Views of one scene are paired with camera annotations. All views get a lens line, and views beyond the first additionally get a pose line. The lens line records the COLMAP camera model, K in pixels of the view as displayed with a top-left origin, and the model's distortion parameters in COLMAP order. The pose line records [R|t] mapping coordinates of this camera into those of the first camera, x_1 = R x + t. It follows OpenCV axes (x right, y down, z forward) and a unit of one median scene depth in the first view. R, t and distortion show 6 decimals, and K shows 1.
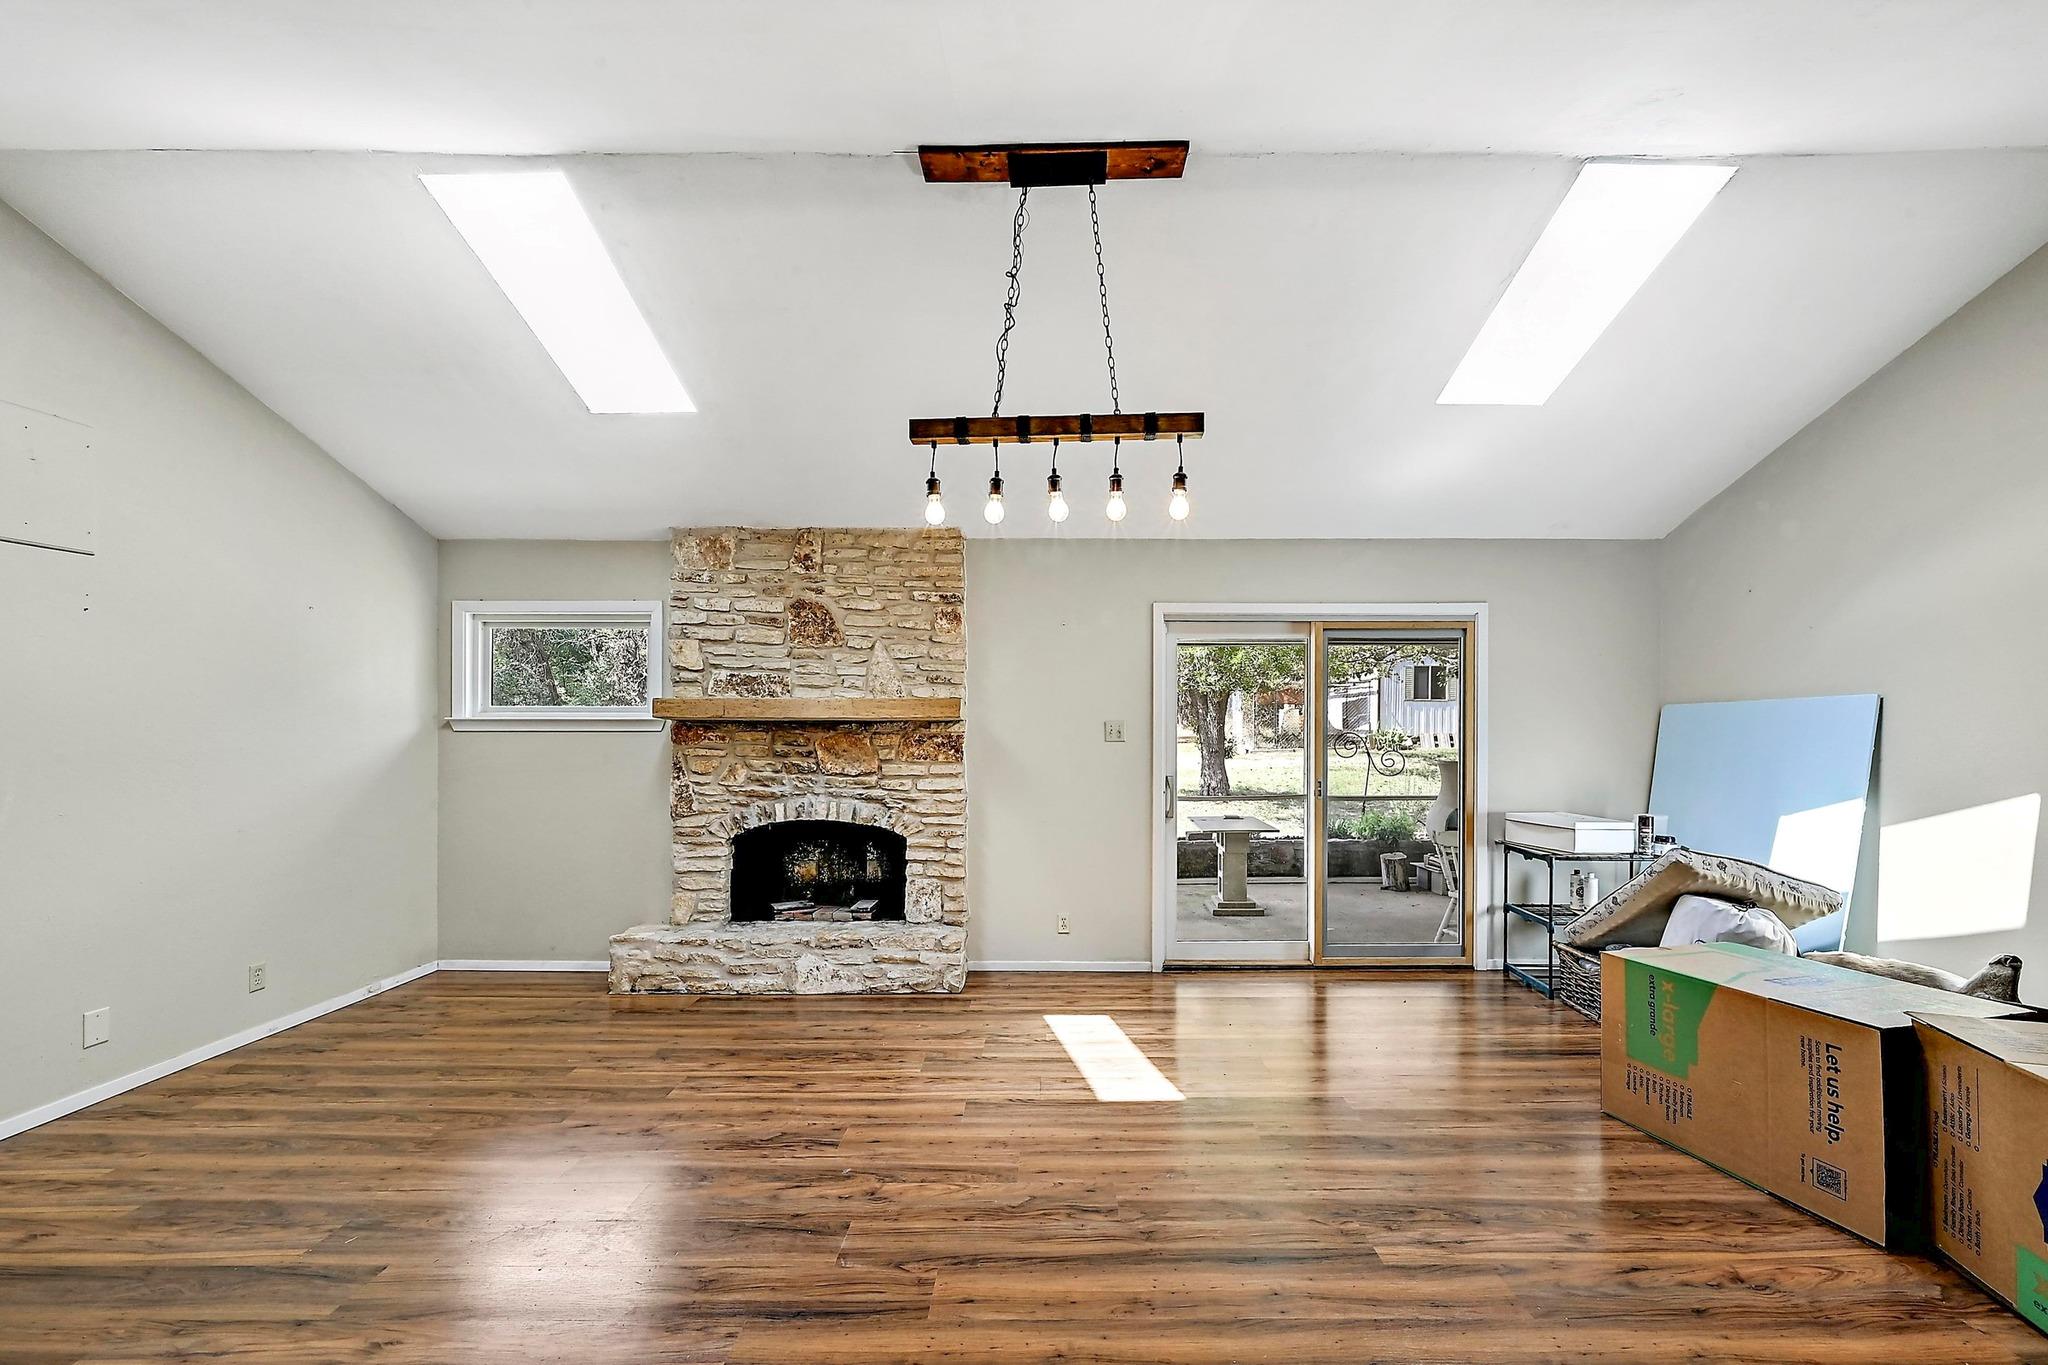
lens RADIAL K [[813.4, 0, 1033.8], [0, 813.4, 730.8], [0, 0, 1]] dist [-0.000021, -0.000459]
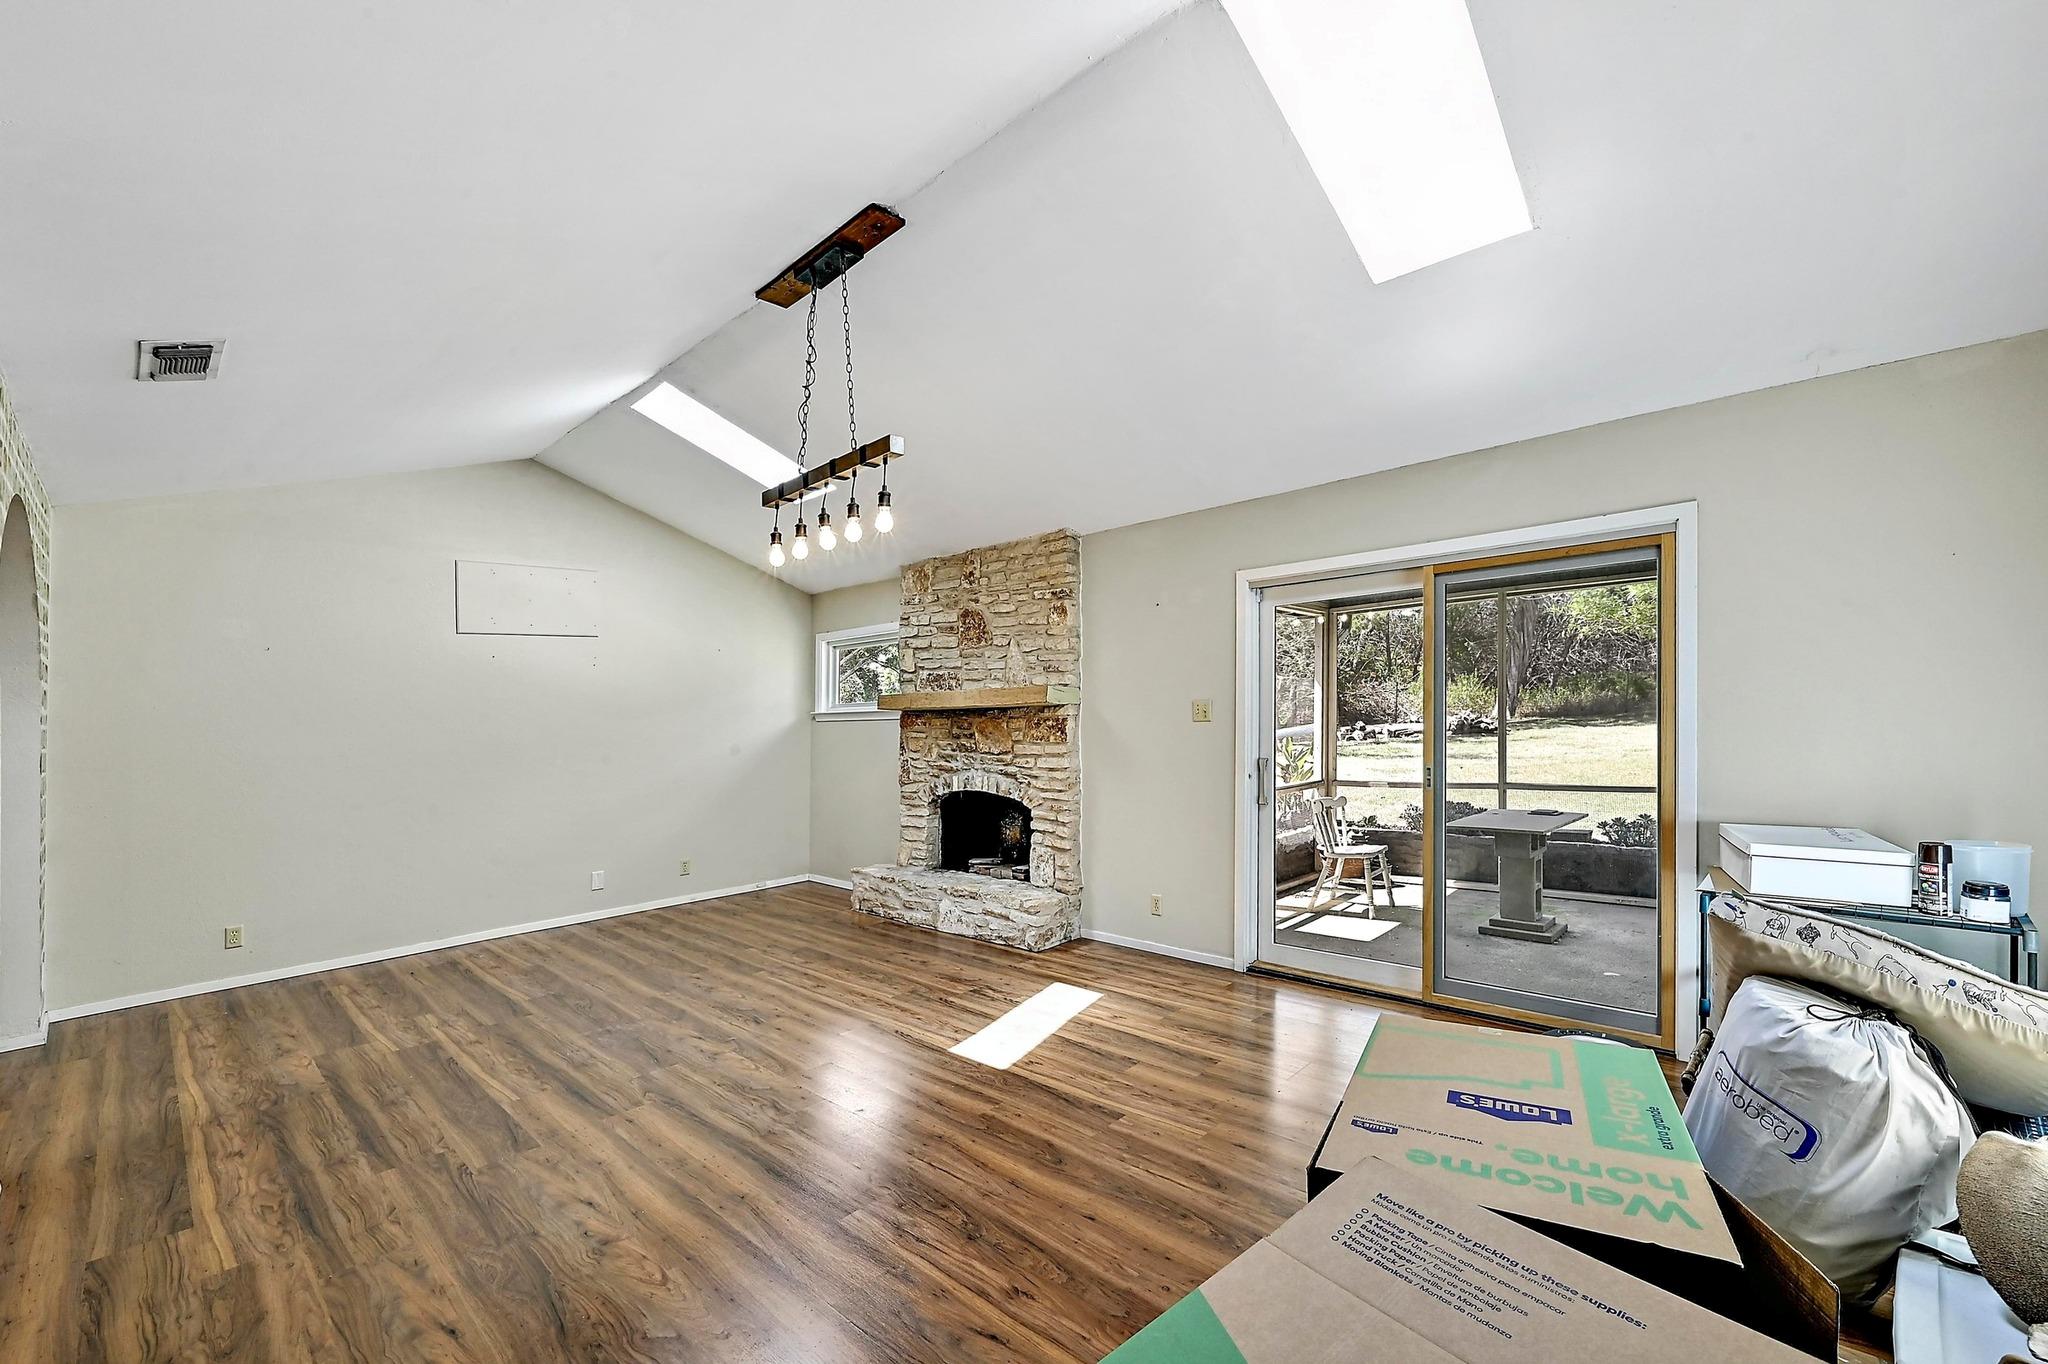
lens RADIAL K [[814.3, 0, 1052.1], [0, 814.3, 684.4], [0, 0, 1]] dist [-0.002257, 0.000334]
pose [[0.747007, -0.045947, -0.663226, 0.626467], [0.029907, 0.998921, -0.035518, -0.001528], [0.664143, 0.006697, 0.747575, 0.171725]]
